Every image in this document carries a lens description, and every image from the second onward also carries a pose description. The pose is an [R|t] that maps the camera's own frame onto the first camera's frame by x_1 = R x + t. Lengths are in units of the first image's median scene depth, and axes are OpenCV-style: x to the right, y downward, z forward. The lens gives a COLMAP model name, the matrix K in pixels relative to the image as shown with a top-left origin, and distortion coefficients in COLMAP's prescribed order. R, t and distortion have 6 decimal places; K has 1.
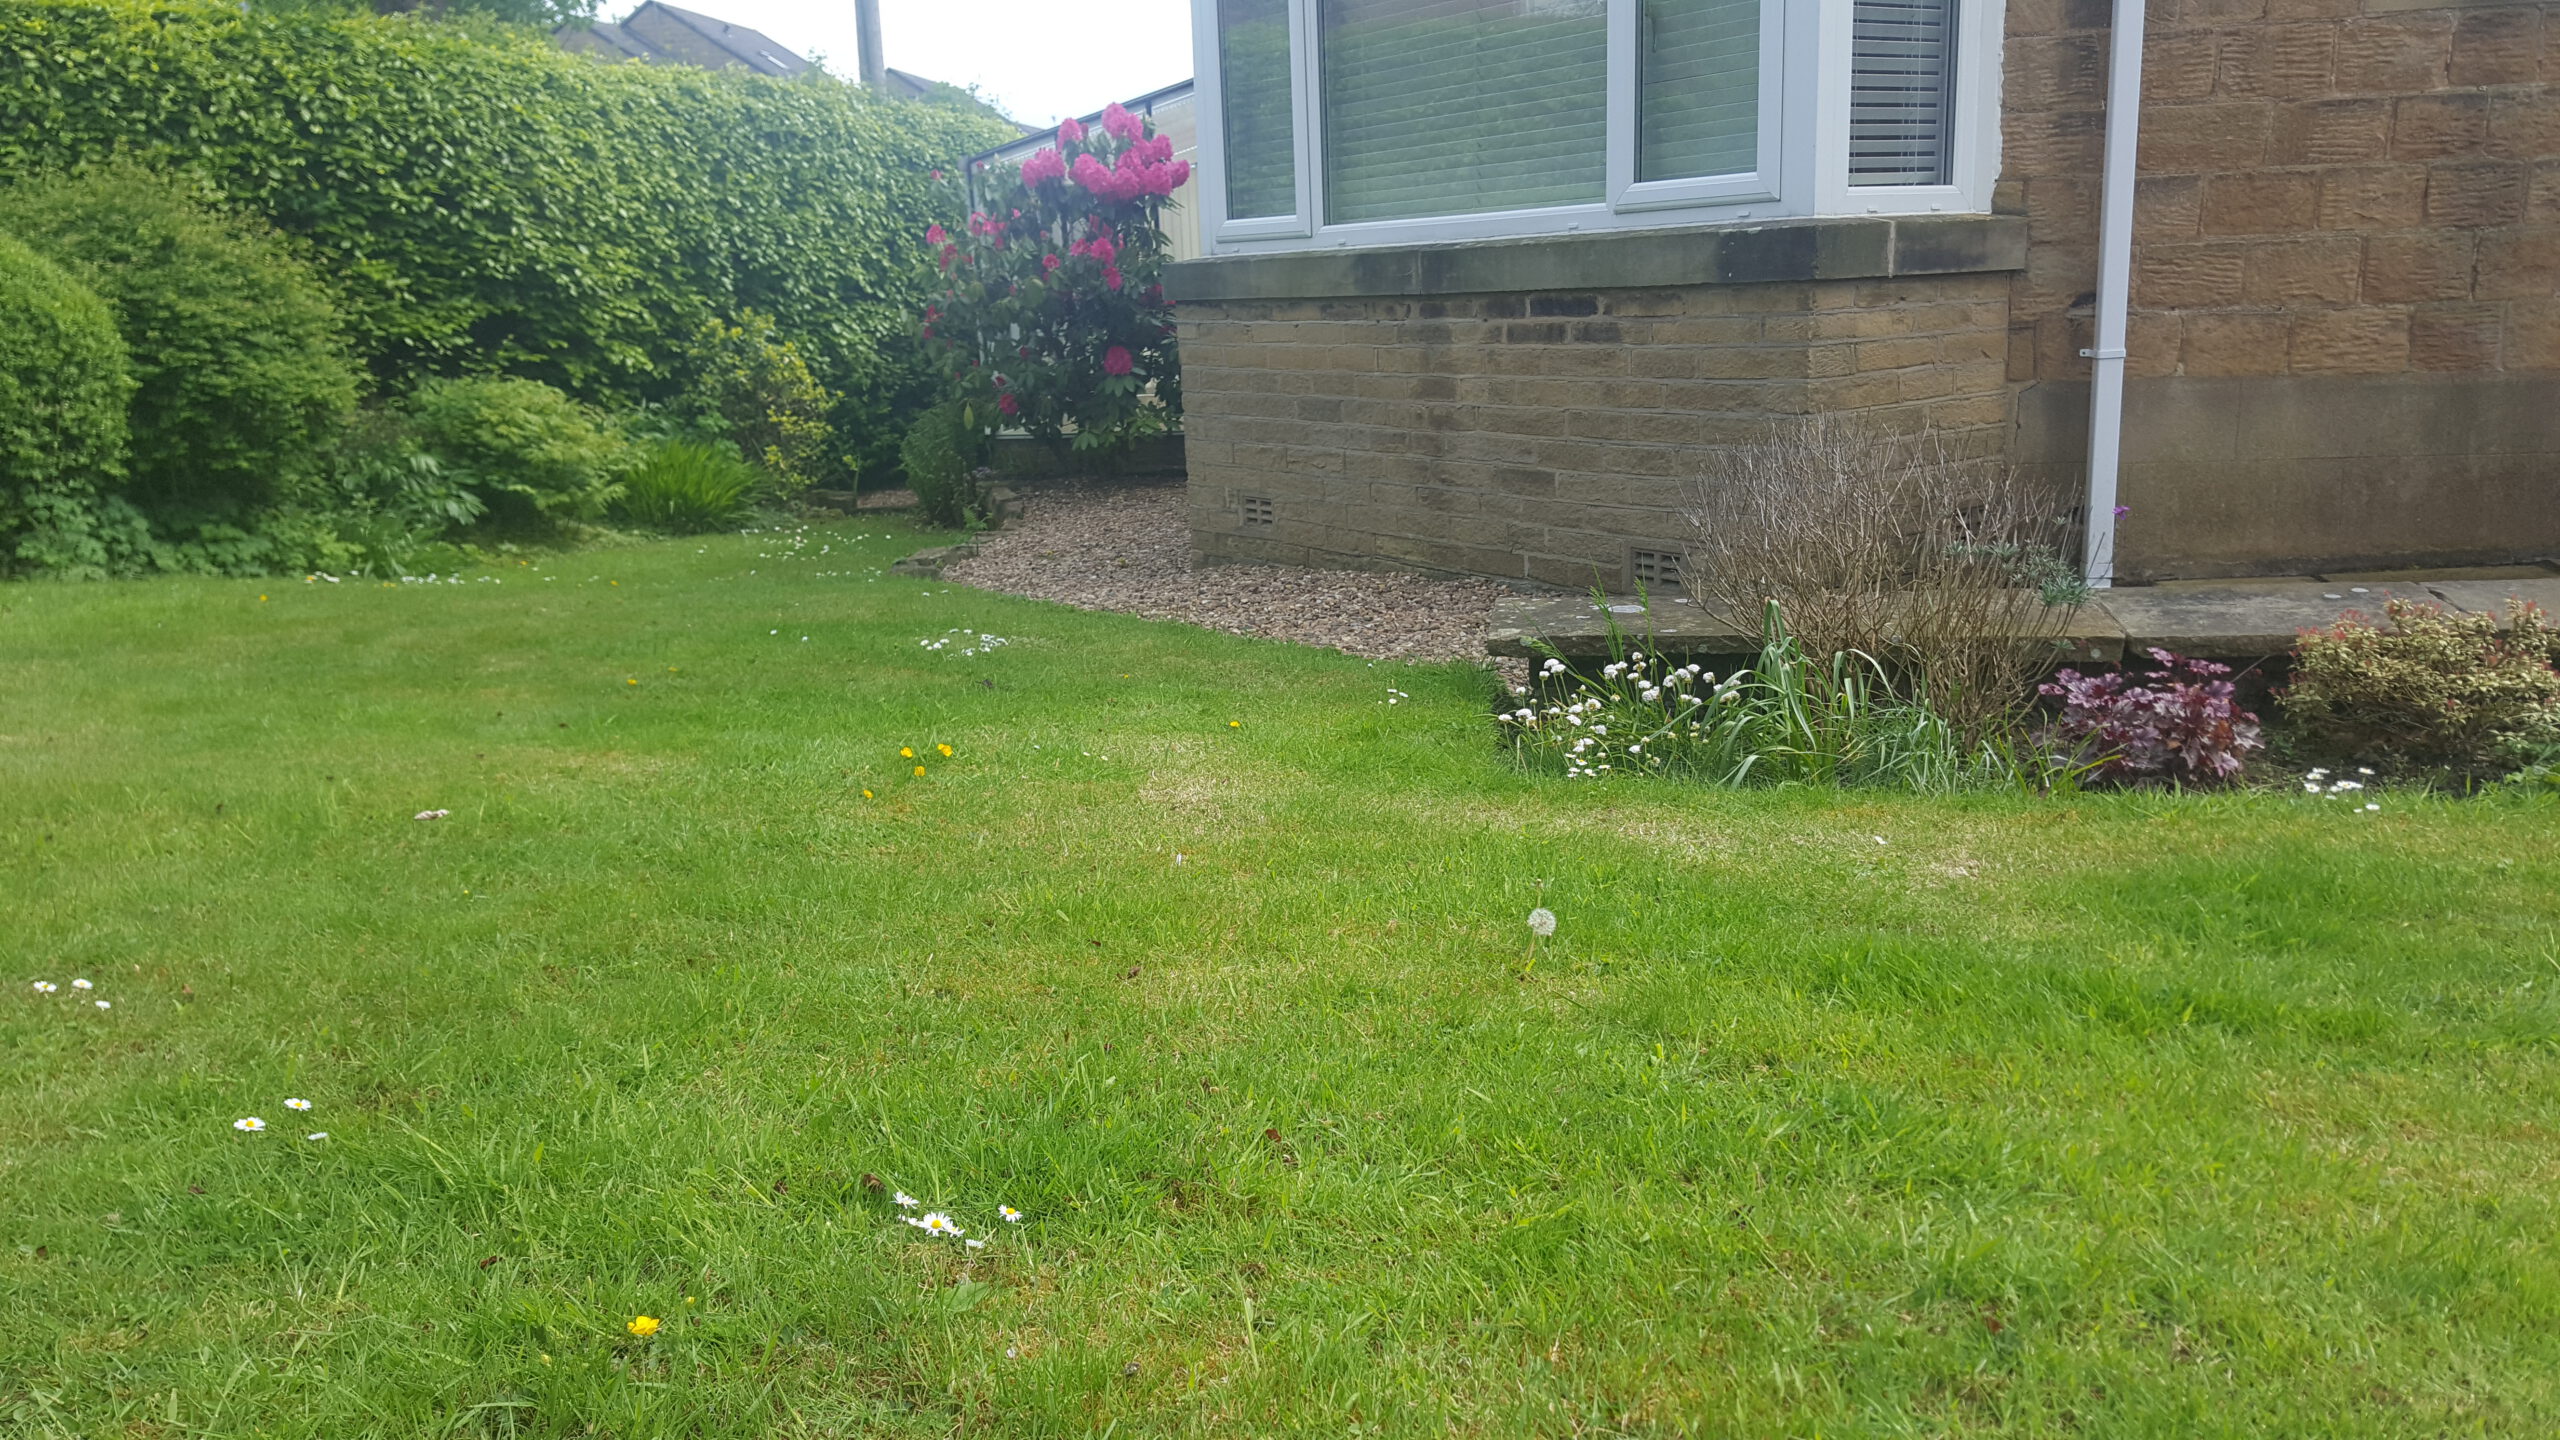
lens RADIAL K [[2064.4, 0, 1275.0], [0, 2064.4, 720.9], [0, 0, 1]] dist [0.034944, -0.002232]
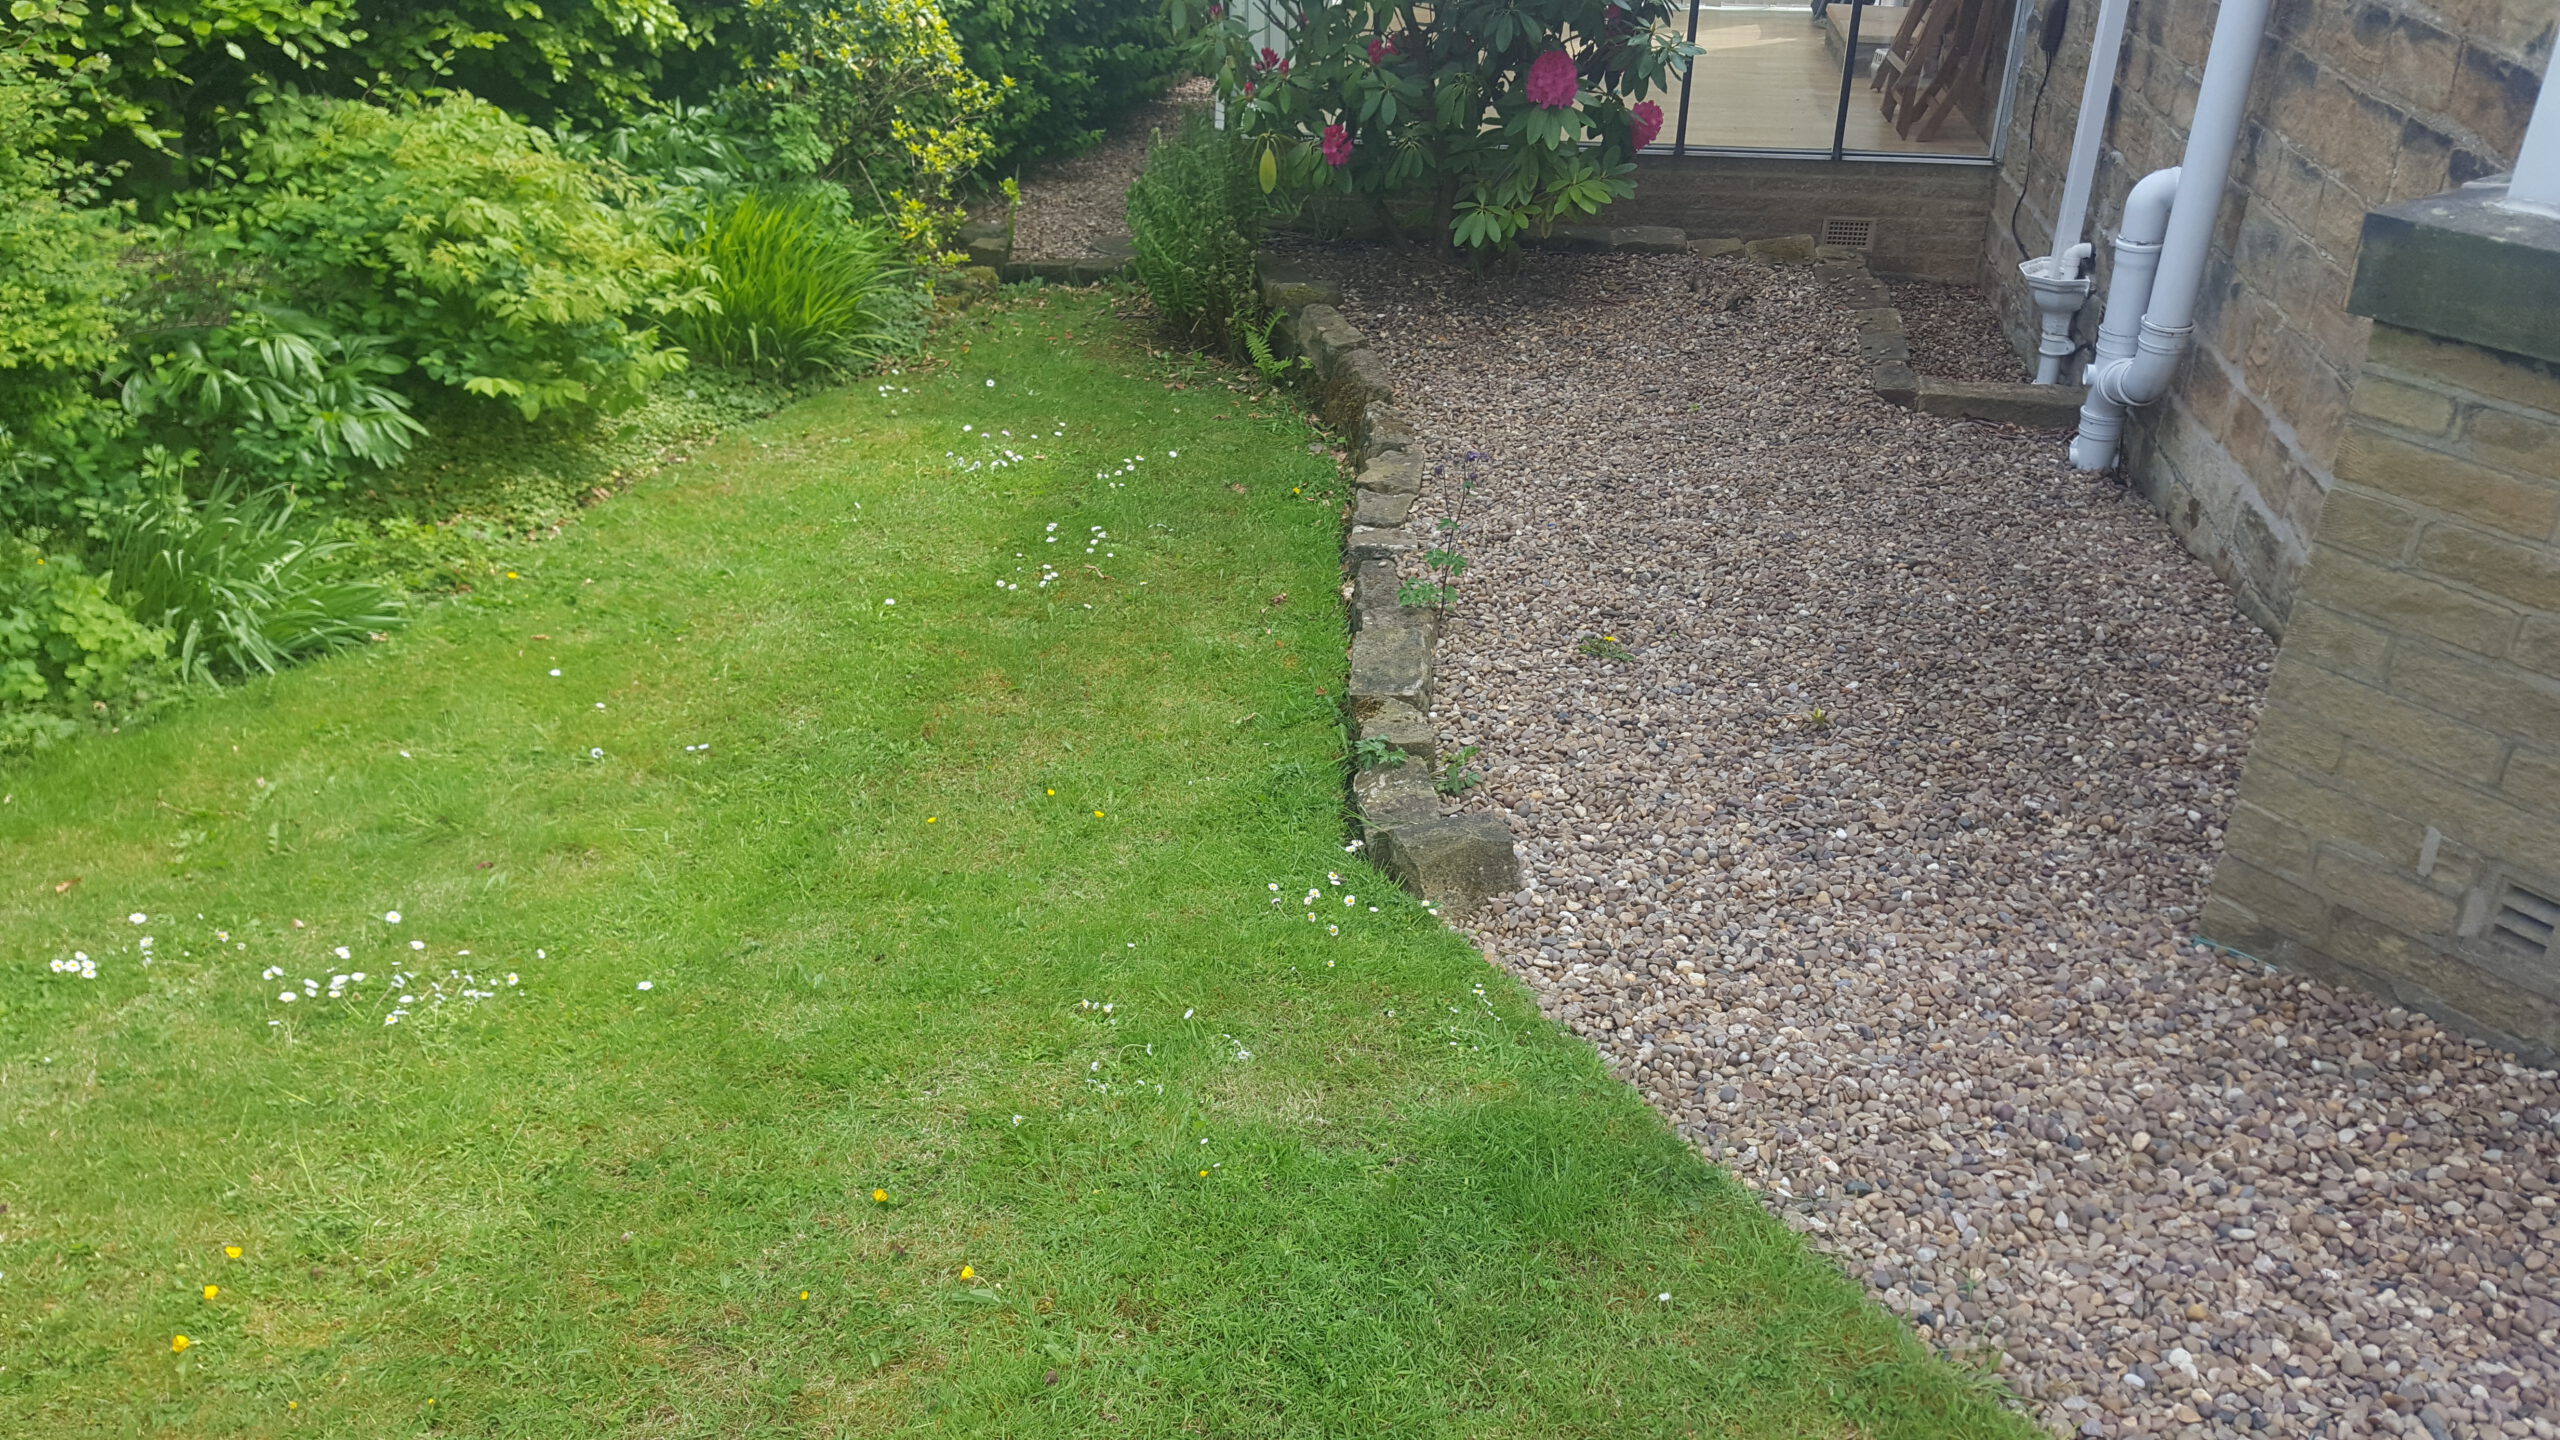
lens RADIAL K [[2064.4, 0, 1280.8], [0, 2064.4, 723.9], [0, 0, 1]] dist [0.034944, -0.002232]
pose [[0.998484, 0.030480, 0.045833, -0.188975], [-0.041374, 0.964793, 0.259736, -0.168461], [-0.036303, -0.261239, 0.964591, 0.476409]]
